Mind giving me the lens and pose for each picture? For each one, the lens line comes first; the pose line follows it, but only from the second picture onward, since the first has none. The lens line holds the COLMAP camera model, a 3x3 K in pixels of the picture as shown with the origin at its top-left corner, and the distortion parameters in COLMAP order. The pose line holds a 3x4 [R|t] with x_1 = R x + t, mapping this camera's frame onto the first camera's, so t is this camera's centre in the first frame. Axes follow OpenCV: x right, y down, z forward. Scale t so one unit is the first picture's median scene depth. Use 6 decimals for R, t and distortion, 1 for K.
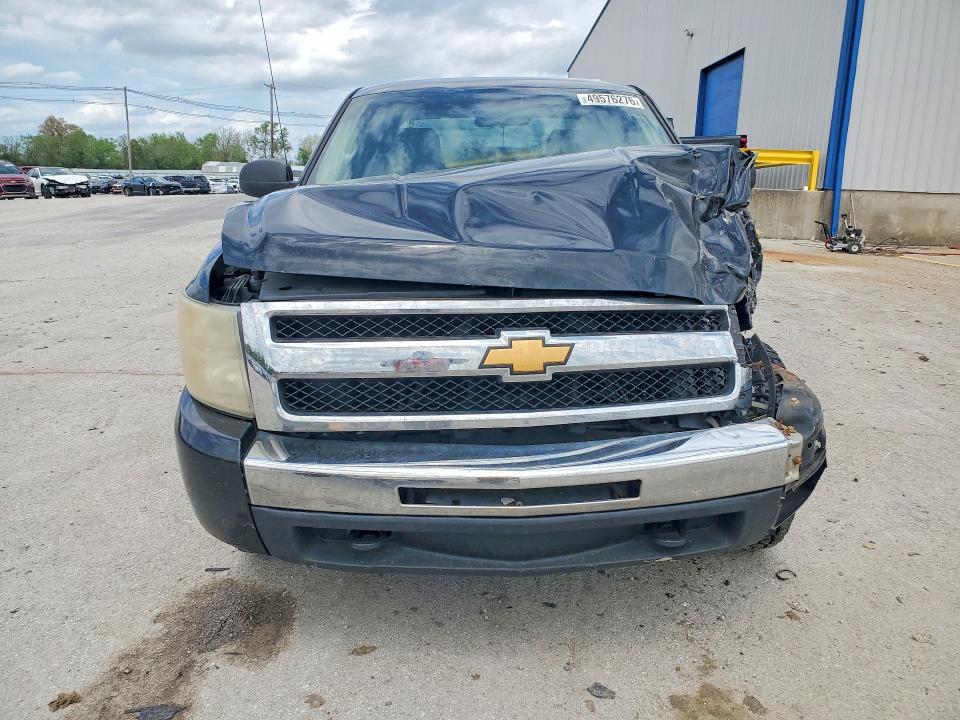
lens RADIAL K [[765.8, 0, 486.1], [0, 765.8, 362.2], [0, 0, 1]] dist [0.017143, -0.010642]
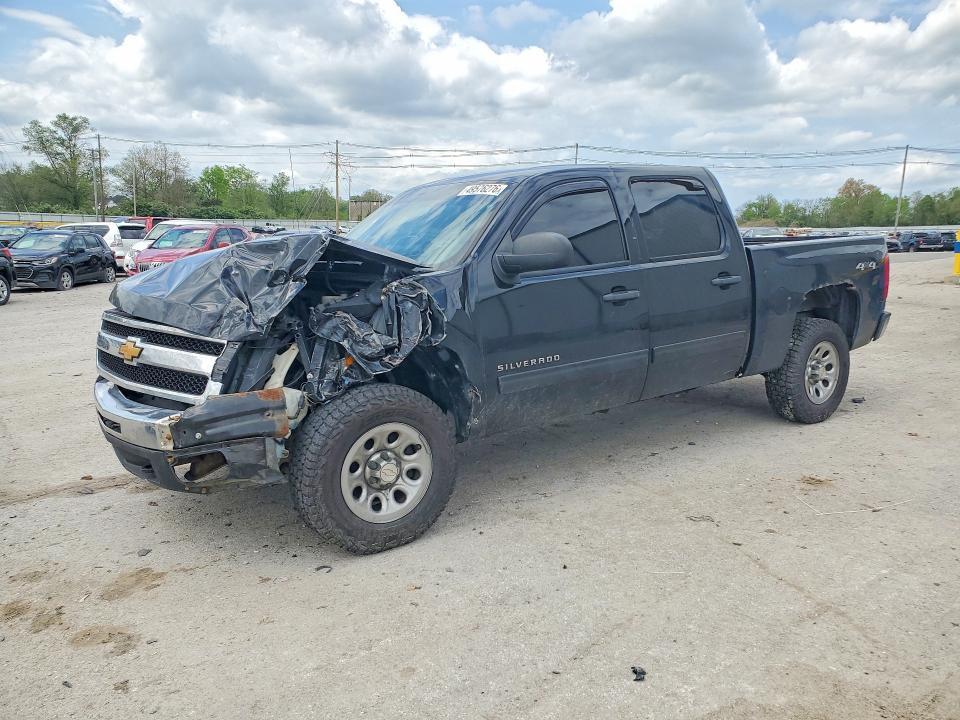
lens RADIAL K [[755.2, 0, 477.6], [0, 755.2, 359.5], [0, 0, 1]] dist [0.005664, 0.002403]
pose [[0.569461, 0.118535, -0.813427, 0.262003], [-0.176686, 0.984070, 0.019707, -0.022267], [0.802805, 0.132498, 0.581333, 0.077006]]
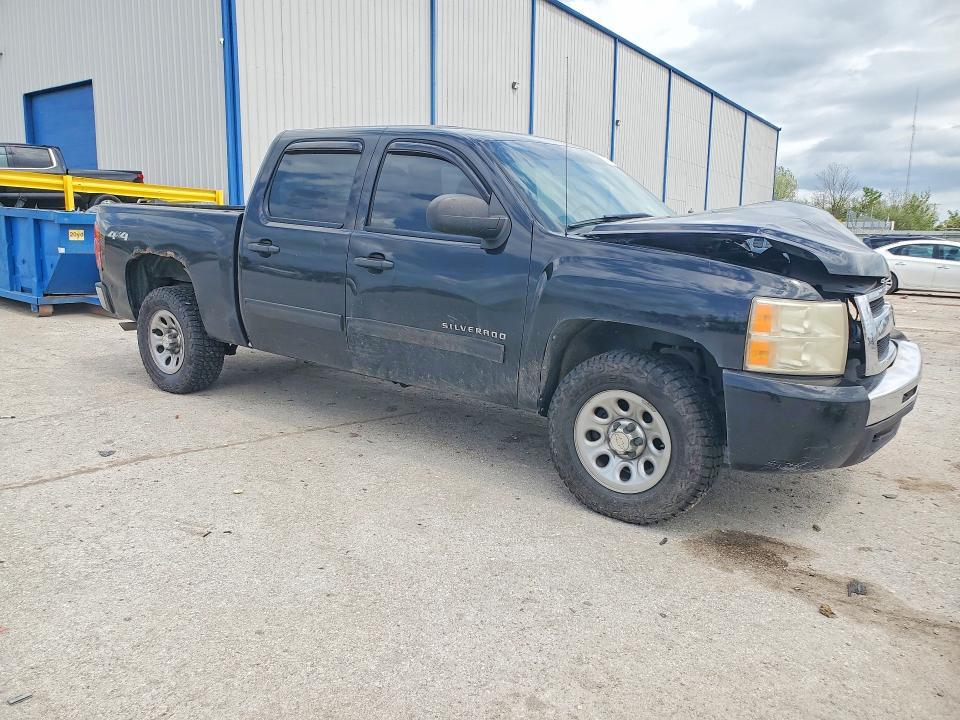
lens RADIAL K [[781.4, 0, 479.5], [0, 781.4, 386.1], [0, 0, 1]] dist [0.004082, -0.000107]
pose [[0.595721, -0.158730, 0.787350, -0.250414], [0.177196, 0.982098, 0.063922, -0.015132], [-0.783401, 0.101436, 0.613183, 0.083527]]
